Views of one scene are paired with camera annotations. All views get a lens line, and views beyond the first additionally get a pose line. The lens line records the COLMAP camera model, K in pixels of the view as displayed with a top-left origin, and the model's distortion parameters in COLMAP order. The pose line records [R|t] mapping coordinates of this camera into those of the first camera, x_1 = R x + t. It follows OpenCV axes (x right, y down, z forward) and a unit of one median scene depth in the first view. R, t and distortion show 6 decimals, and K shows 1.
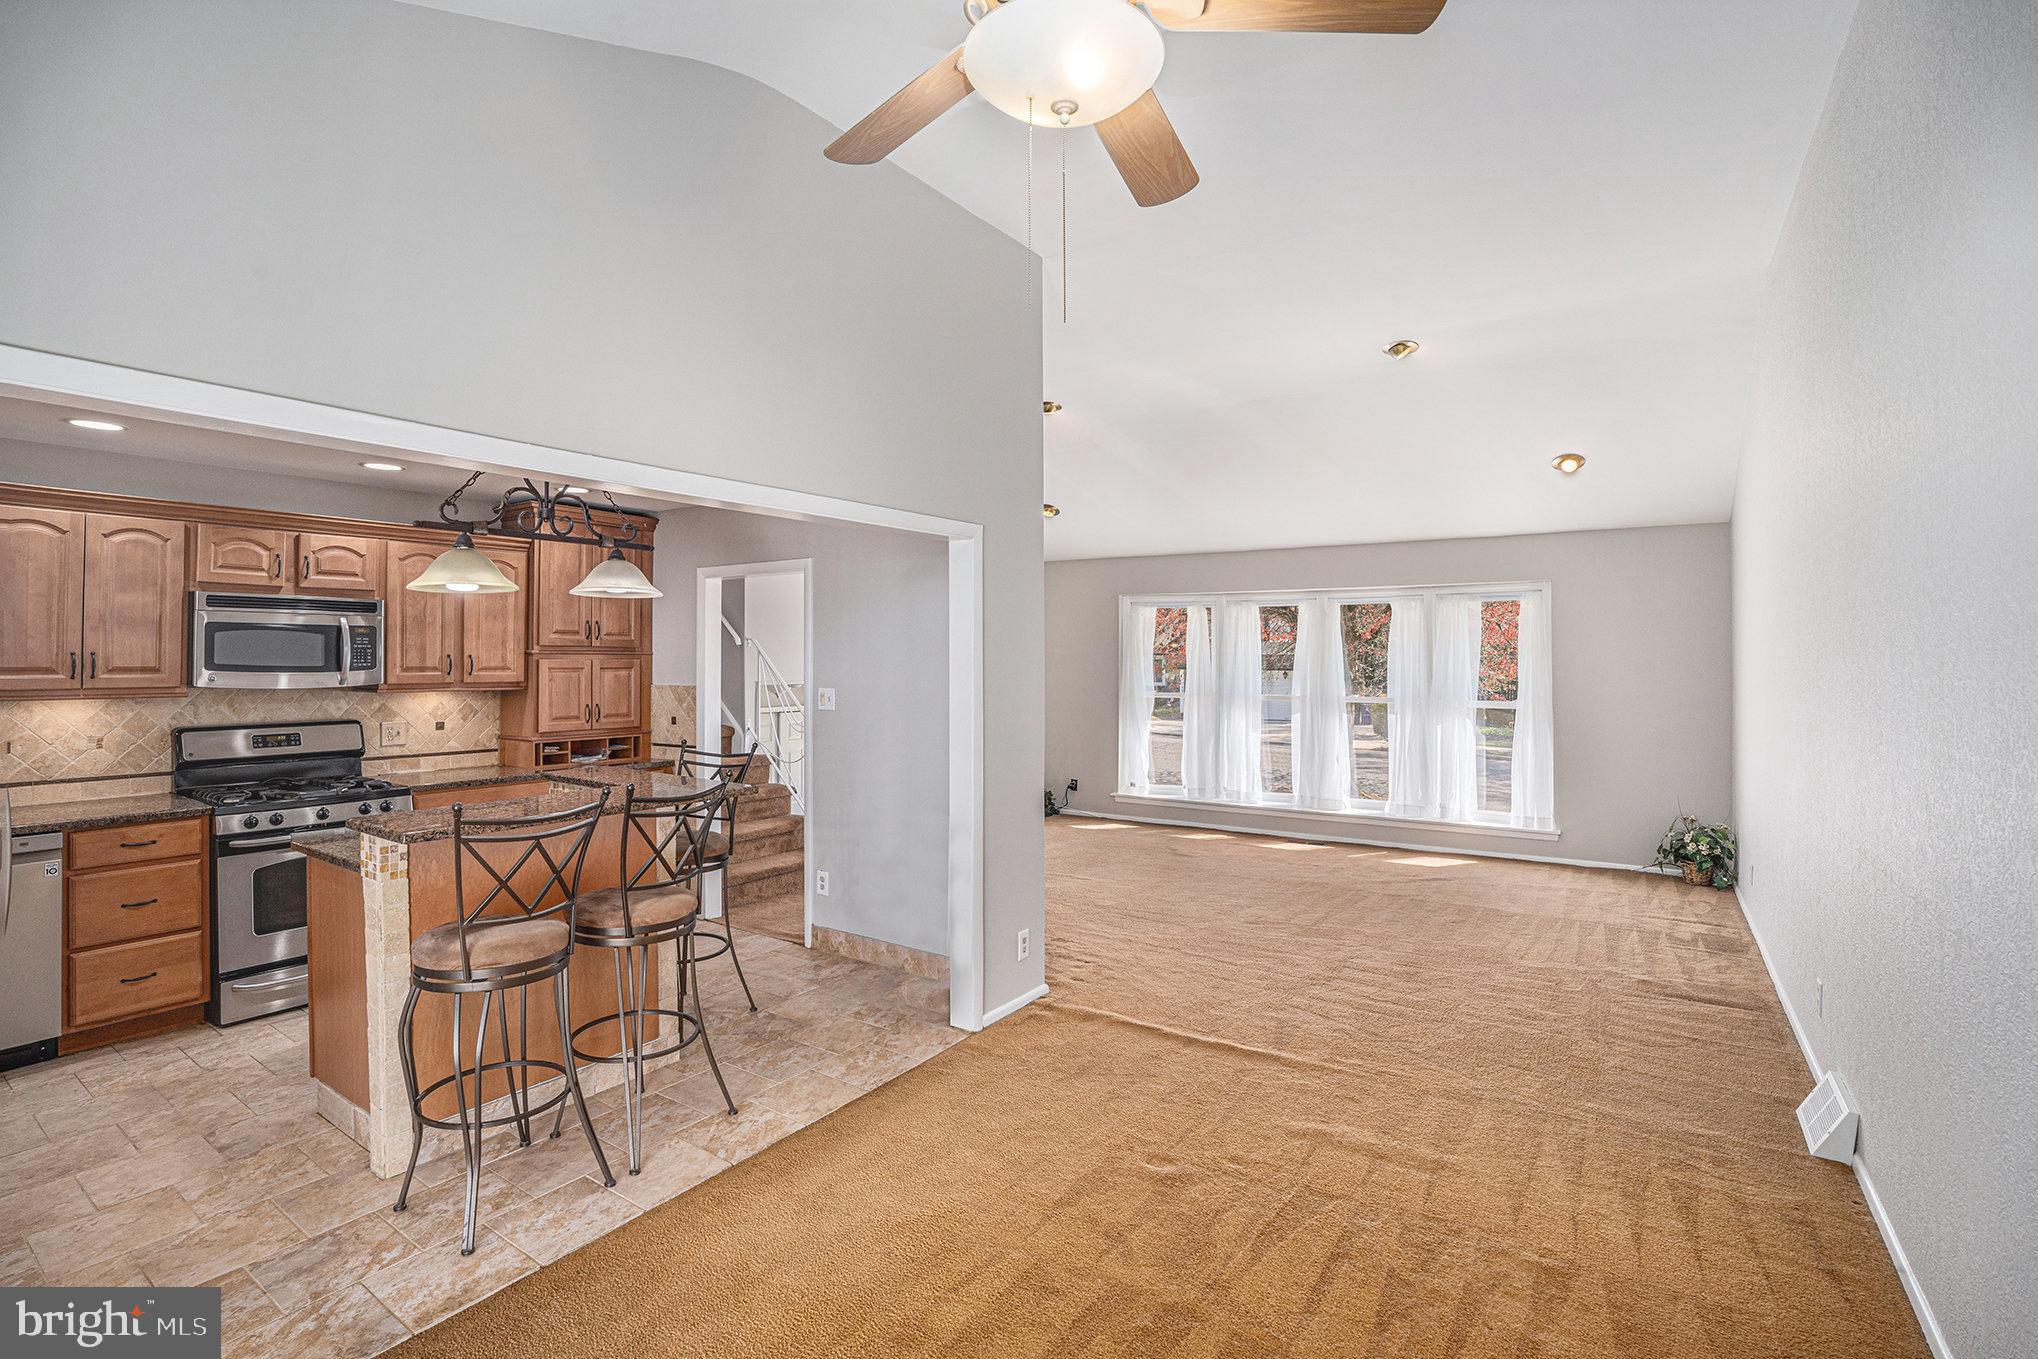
lens RADIAL K [[951.0, 0, 1034.1], [0, 951.0, 668.4], [0, 0, 1]] dist [-0.054904, 0.007005]
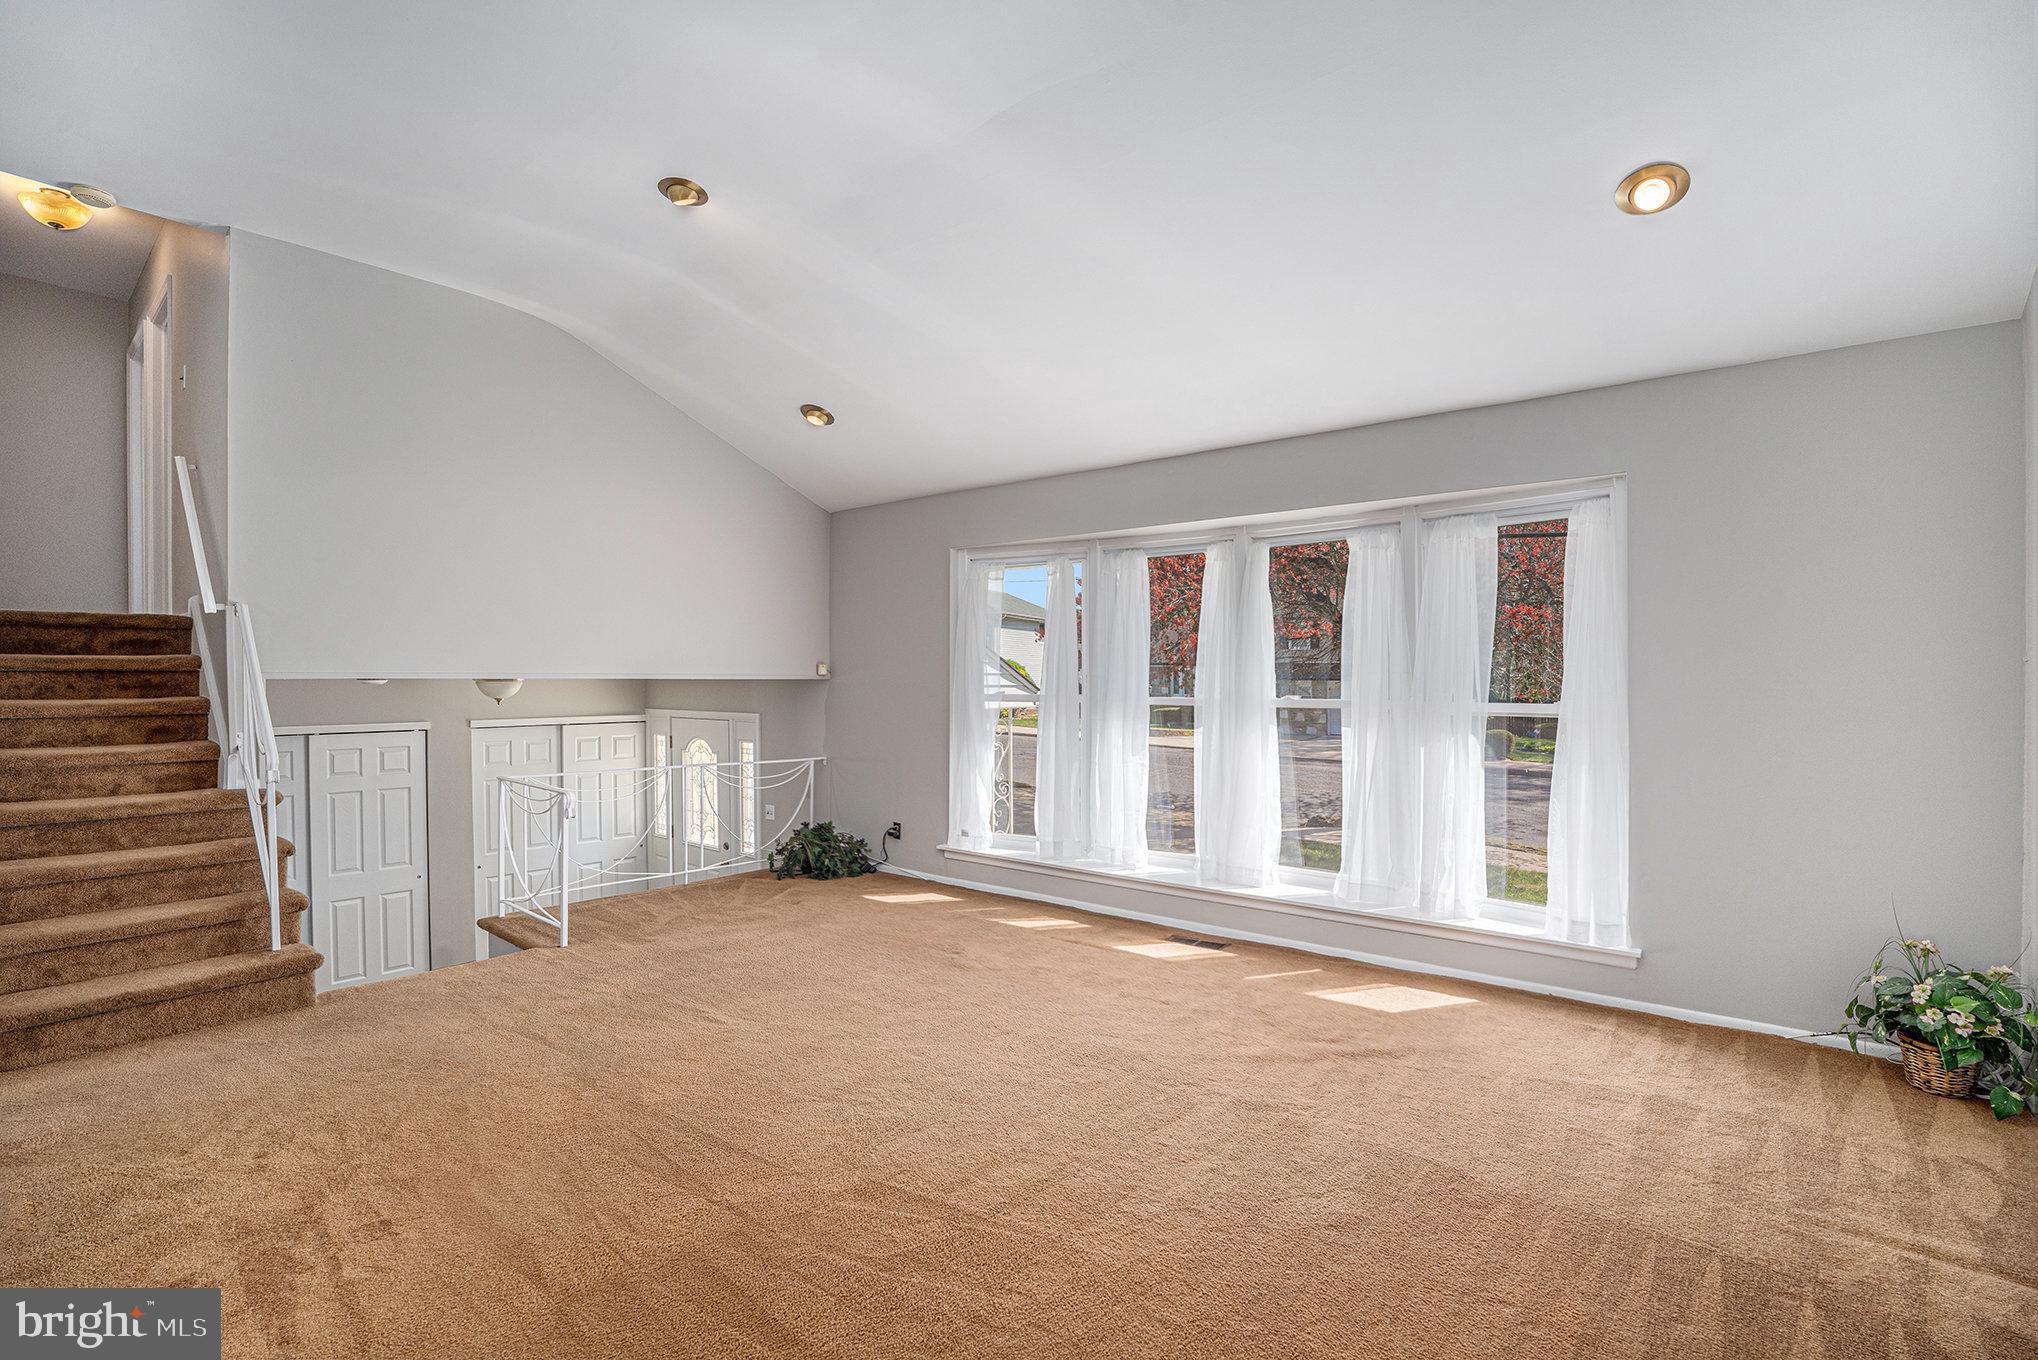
lens RADIAL K [[951.0, 0, 1010.3], [0, 951.0, 695.5], [0, 0, 1]] dist [-0.054904, 0.007005]
pose [[0.992870, -0.000194, -0.119205, 0.257761], [0.001140, 0.999968, 0.007871, 0.025255], [0.119200, -0.007950, 0.992838, 0.417982]]
